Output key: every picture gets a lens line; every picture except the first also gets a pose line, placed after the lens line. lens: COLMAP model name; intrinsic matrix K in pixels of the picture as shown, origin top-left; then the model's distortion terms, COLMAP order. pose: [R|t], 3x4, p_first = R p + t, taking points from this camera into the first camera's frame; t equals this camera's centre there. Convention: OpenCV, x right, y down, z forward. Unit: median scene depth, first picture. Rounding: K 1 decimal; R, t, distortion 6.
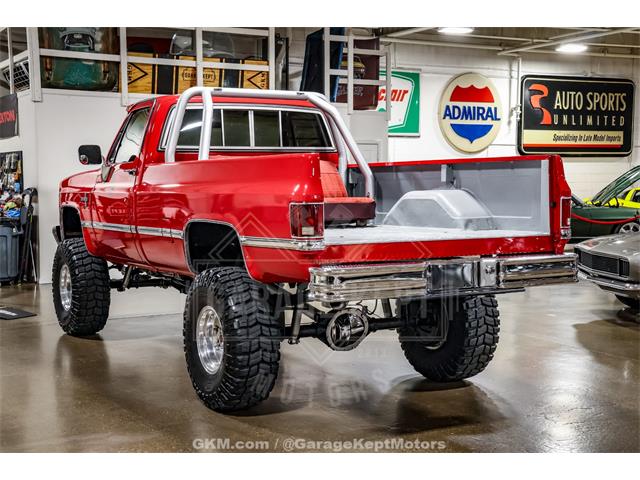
lens RADIAL K [[1018.5, 0, 320.0], [0, 1018.5, 240.0], [0, 0, 1]] dist [0.035528, 1.107128]
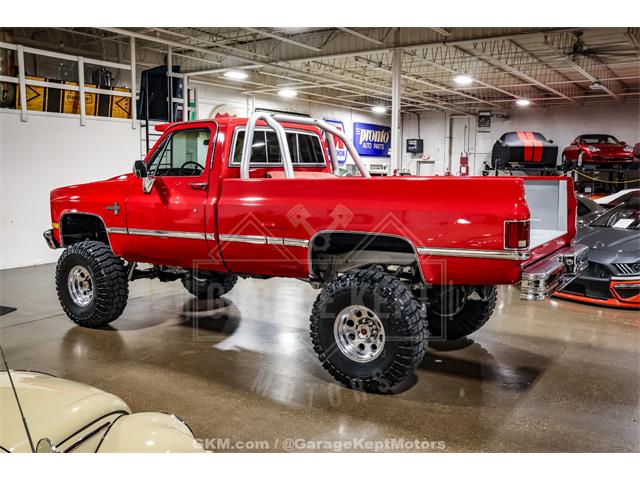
lens RADIAL K [[655.7, 0, 320.0], [0, 655.7, 240.0], [0, 0, 1]] dist [-0.075719, 0.128683]
pose [[0.892856, -0.039686, 0.448590, -0.221626], [0.021012, 0.998696, 0.046532, -0.020942], [-0.449852, -0.032120, 0.892525, 0.169415]]
